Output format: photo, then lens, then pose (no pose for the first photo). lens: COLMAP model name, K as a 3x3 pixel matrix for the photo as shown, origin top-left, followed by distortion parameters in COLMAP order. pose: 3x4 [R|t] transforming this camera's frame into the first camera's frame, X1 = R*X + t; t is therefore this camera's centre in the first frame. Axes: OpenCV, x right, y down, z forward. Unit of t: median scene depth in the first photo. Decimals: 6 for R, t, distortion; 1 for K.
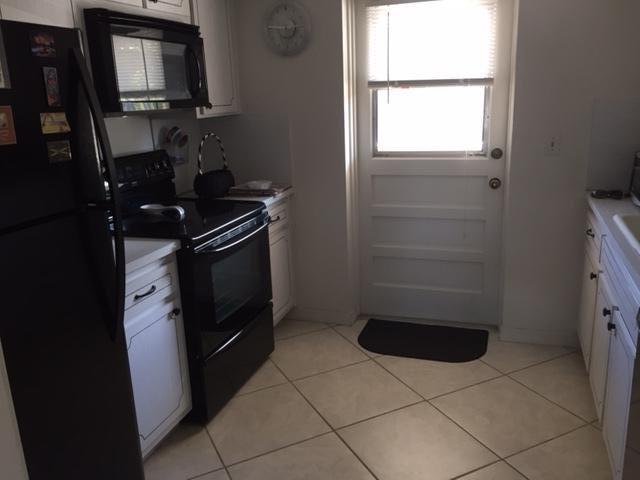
lens RADIAL K [[544.3, 0, 320.0], [0, 544.3, 240.0], [0, 0, 1]] dist [0.079880, -0.131087]
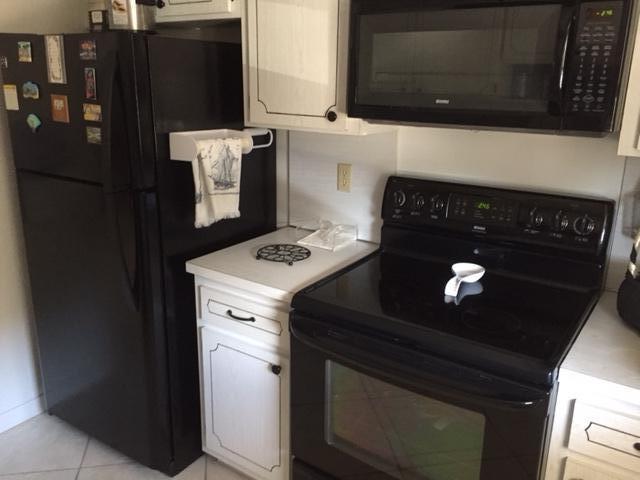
lens RADIAL K [[544.3, 0, 320.0], [0, 544.3, 240.0], [0, 0, 1]] dist [0.079880, -0.131087]
pose [[-0.266978, 0.306385, -0.913702, 0.622680], [-0.254347, 0.892096, 0.373459, -0.560969], [0.929532, 0.332103, -0.160242, 1.803256]]
